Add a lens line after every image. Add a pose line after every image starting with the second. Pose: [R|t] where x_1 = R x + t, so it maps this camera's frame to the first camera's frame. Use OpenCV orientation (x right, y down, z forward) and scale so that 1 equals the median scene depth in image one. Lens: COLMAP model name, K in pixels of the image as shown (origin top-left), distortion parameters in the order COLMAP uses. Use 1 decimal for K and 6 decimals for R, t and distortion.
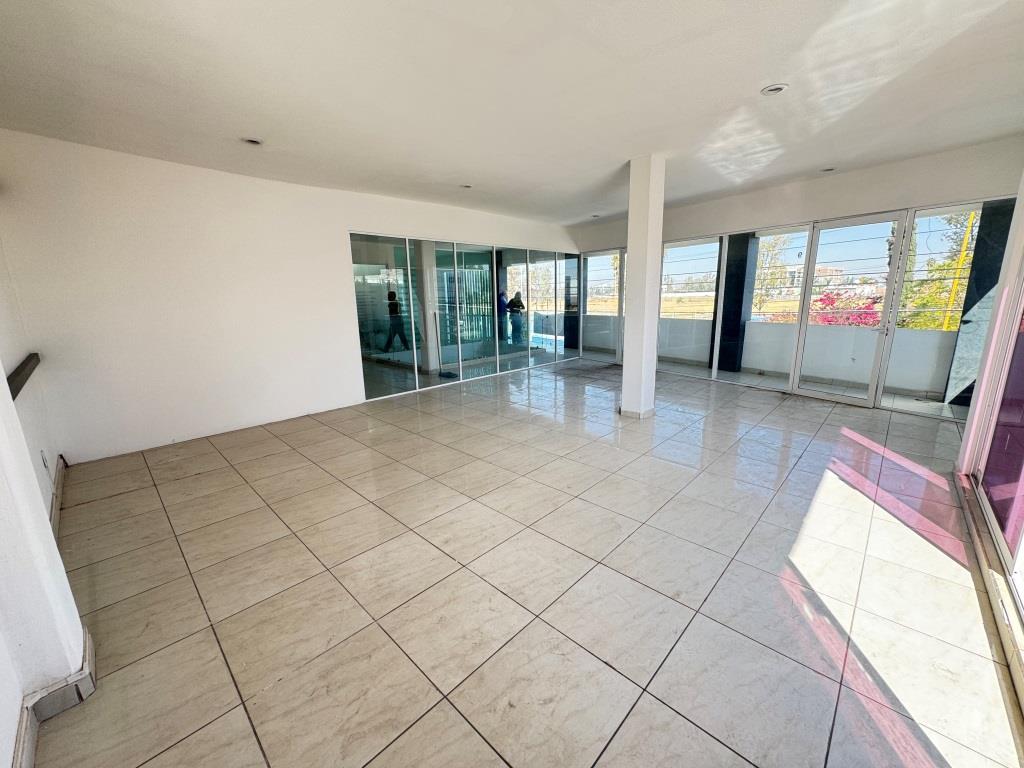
lens RADIAL K [[406.4, 0, 516.0], [0, 406.4, 381.5], [0, 0, 1]] dist [-0.002088, -0.000179]
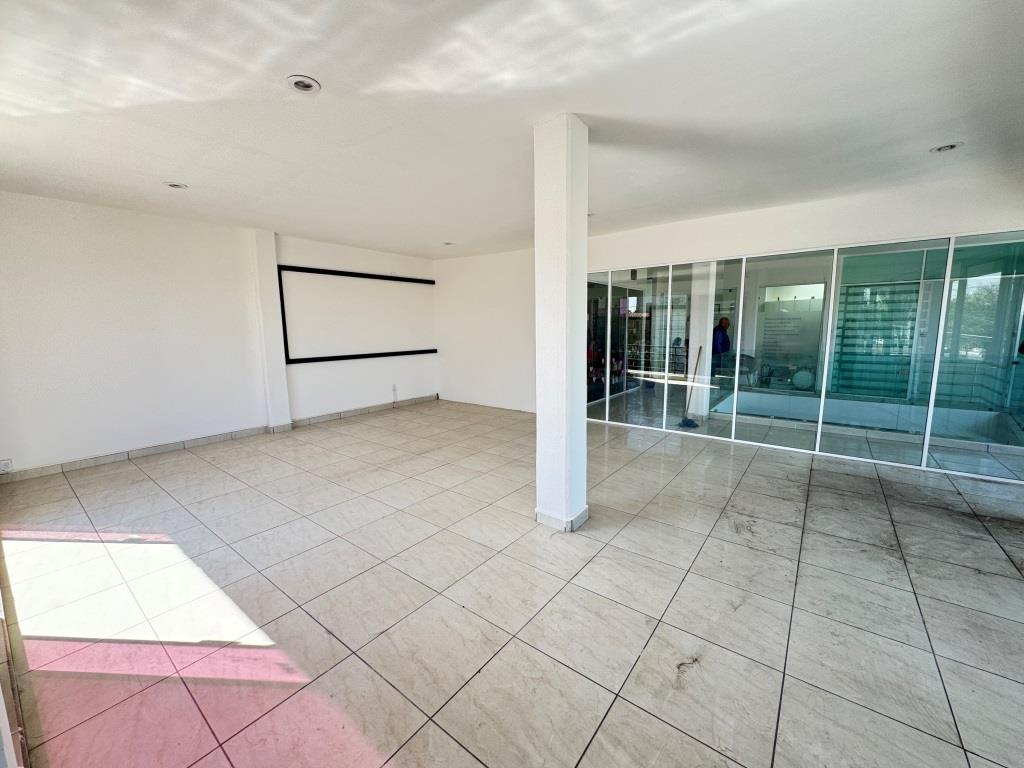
lens RADIAL K [[410.4, 0, 513.5], [0, 410.4, 382.6], [0, 0, 1]] dist [-0.001844, 0.000221]
pose [[0.105187, 0.151837, -0.982793, 1.349462], [-0.199847, 0.971341, 0.128678, -0.297046], [0.974165, 0.182873, 0.132517, 1.214256]]
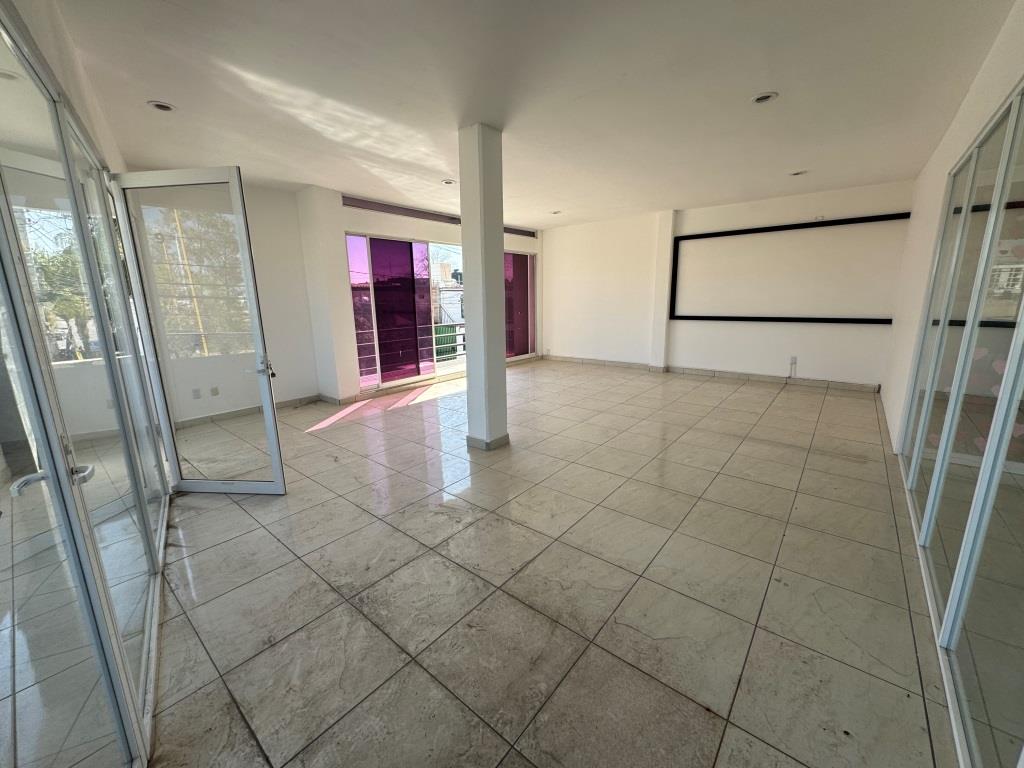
lens RADIAL K [[410.4, 0, 509.6], [0, 410.4, 383.2], [0, 0, 1]] dist [-0.000887, -0.000233]
pose [[-0.997411, 0.048549, -0.053056, 0.444615], [0.022592, 0.911921, 0.409743, -0.563347], [0.068275, 0.407483, -0.910657, 2.594362]]
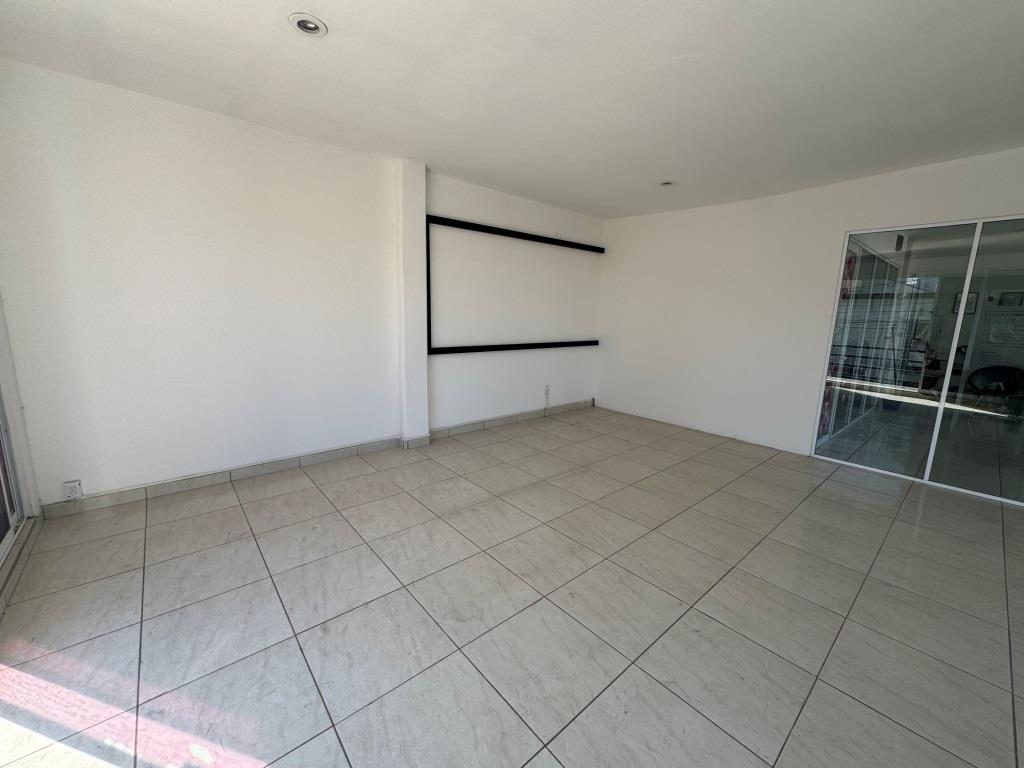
lens RADIAL K [[408.0, 0, 512.0], [0, 408.0, 384.0], [0, 0, 1]] dist [-0.002870, -0.000449]
pose [[-0.099528, 0.190995, -0.976532, 0.707612], [-0.231554, 0.950016, 0.209409, -0.187895], [0.967717, 0.246962, -0.050327, 0.805446]]
